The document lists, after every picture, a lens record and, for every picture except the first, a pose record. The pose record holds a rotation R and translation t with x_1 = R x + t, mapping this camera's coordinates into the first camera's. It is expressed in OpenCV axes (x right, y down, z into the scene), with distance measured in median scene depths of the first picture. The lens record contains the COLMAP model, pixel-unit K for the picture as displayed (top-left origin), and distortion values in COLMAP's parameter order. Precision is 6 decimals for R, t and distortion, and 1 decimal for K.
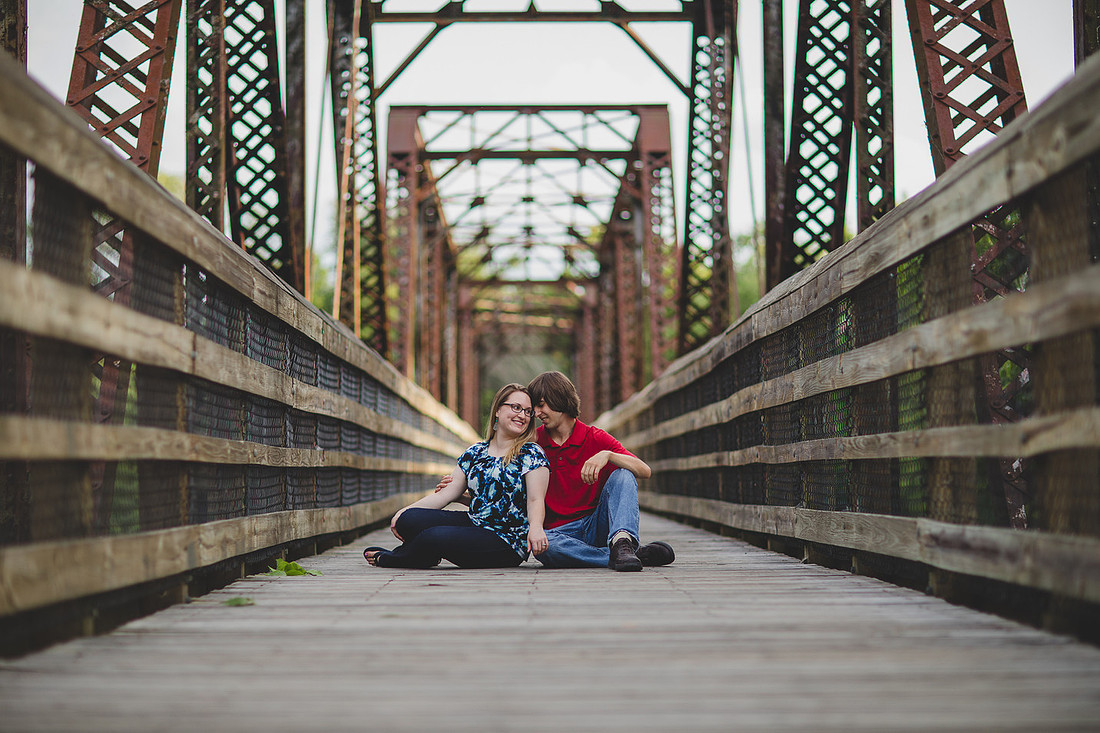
lens RADIAL K [[2703.4, 0, 550.0], [0, 2703.4, 366.5], [0, 0, 1]] dist [-0.077132, -0.541784]
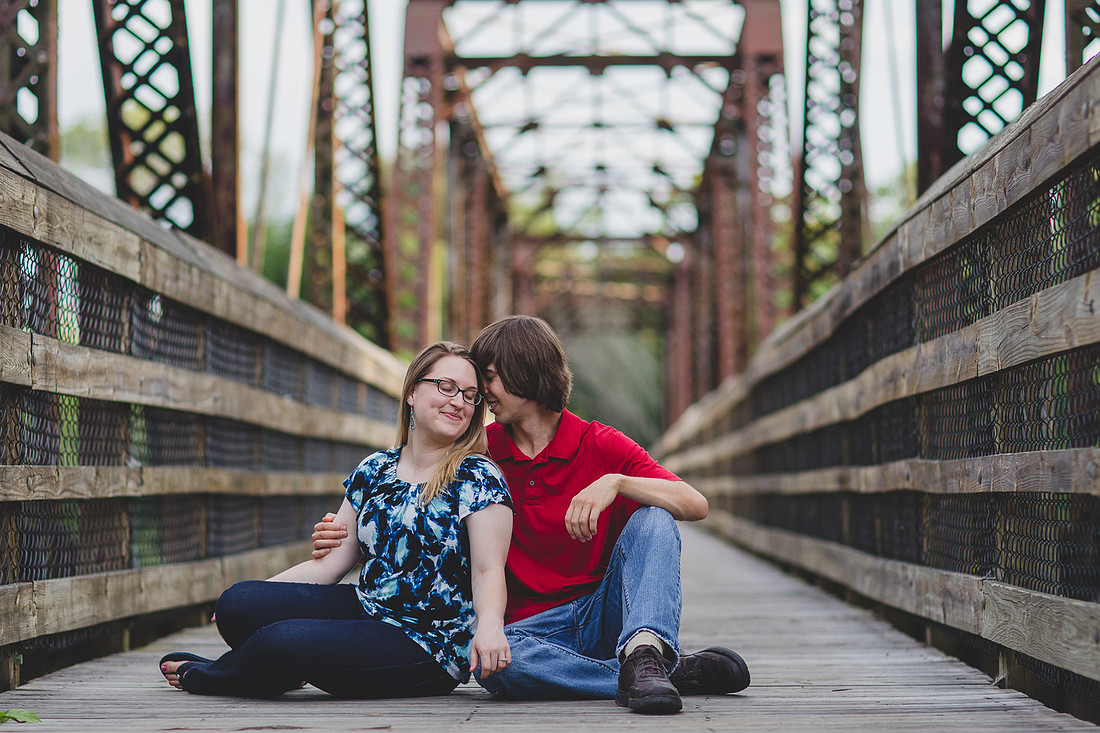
lens RADIAL K [[3132.4, 0, 550.0], [0, 3132.4, 366.5], [0, 0, 1]] dist [-0.072183, -0.621496]
pose [[0.999399, -0.000289, -0.034653, 0.016592], [0.000403, 0.999995, 0.003278, 0.005204], [0.034652, -0.003290, 0.999394, 0.231493]]
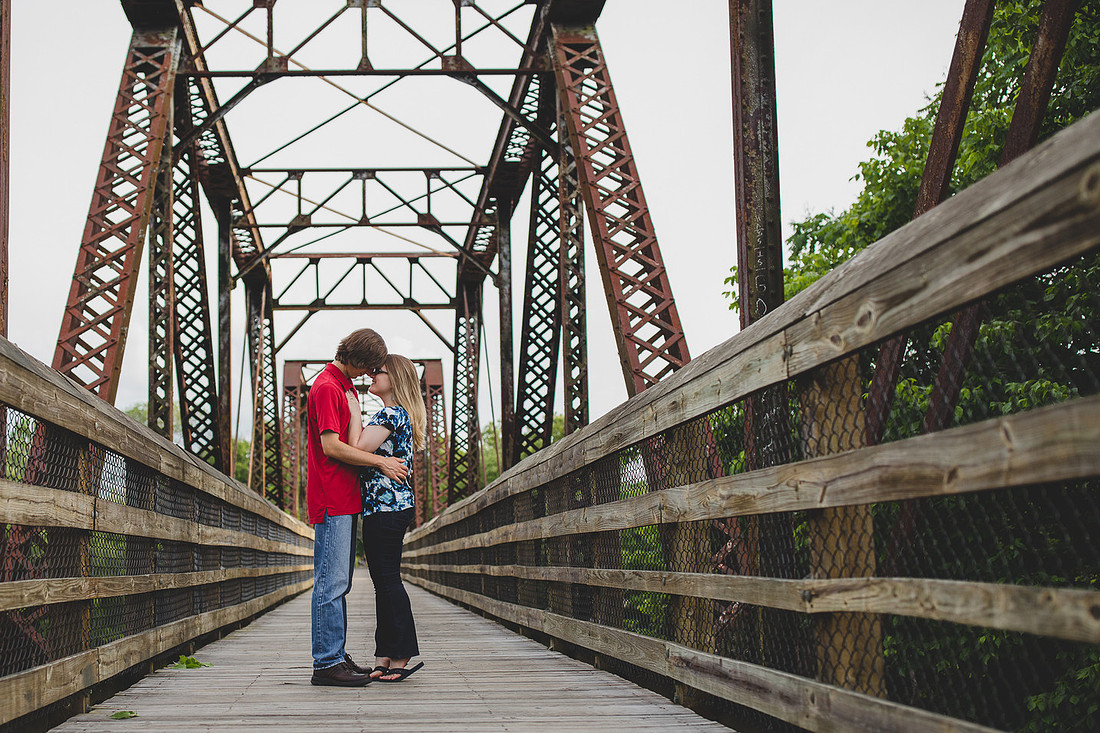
lens RADIAL K [[1375.5, 0, 381.4], [0, 1375.5, 432.5], [0, 0, 1]] dist [-0.000889, -0.024378]
pose [[0.999982, -0.004341, 0.004154, 0.000398], [0.004545, 0.998712, -0.050538, -0.004169], [-0.003929, 0.050556, 0.998713, 0.152213]]
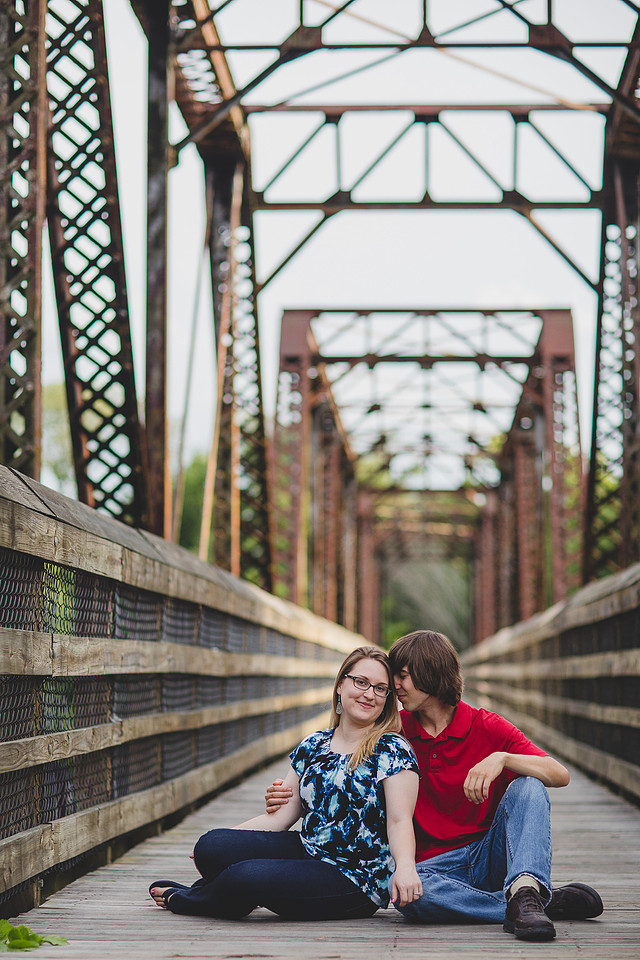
lens RADIAL K [[2426.3, 0, 287.8], [0, 2426.3, 518.8], [0, 0, 1]] dist [-0.018205, -1.258200]
pose [[0.997586, 0.006103, -0.069175, 0.005091], [-0.007388, 0.999804, -0.018342, -0.008633], [0.069049, 0.018809, 0.997436, 0.225235]]
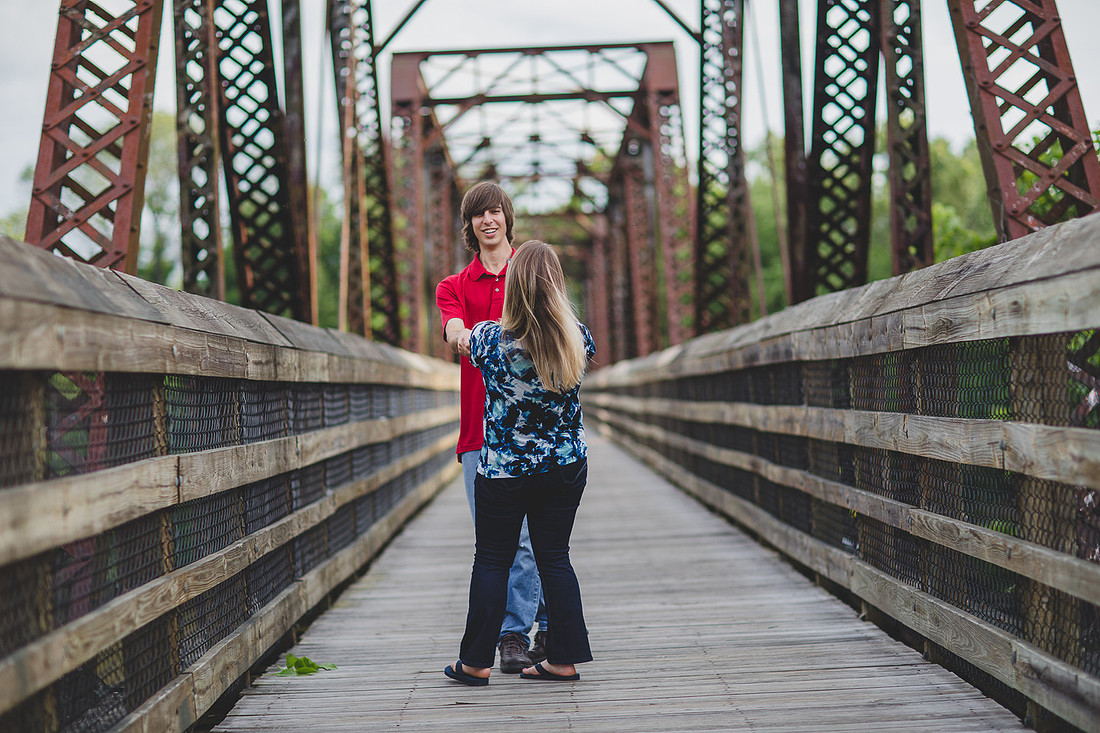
lens RADIAL K [[2640.8, 0, 550.2], [0, 2640.8, 336.7], [0, 0, 1]] dist [-0.083921, -0.435132]
pose [[0.999366, -0.035404, -0.003674, -0.002975], [0.035494, 0.998964, 0.028494, -0.030894], [0.002661, -0.028606, 0.999587, 0.064792]]
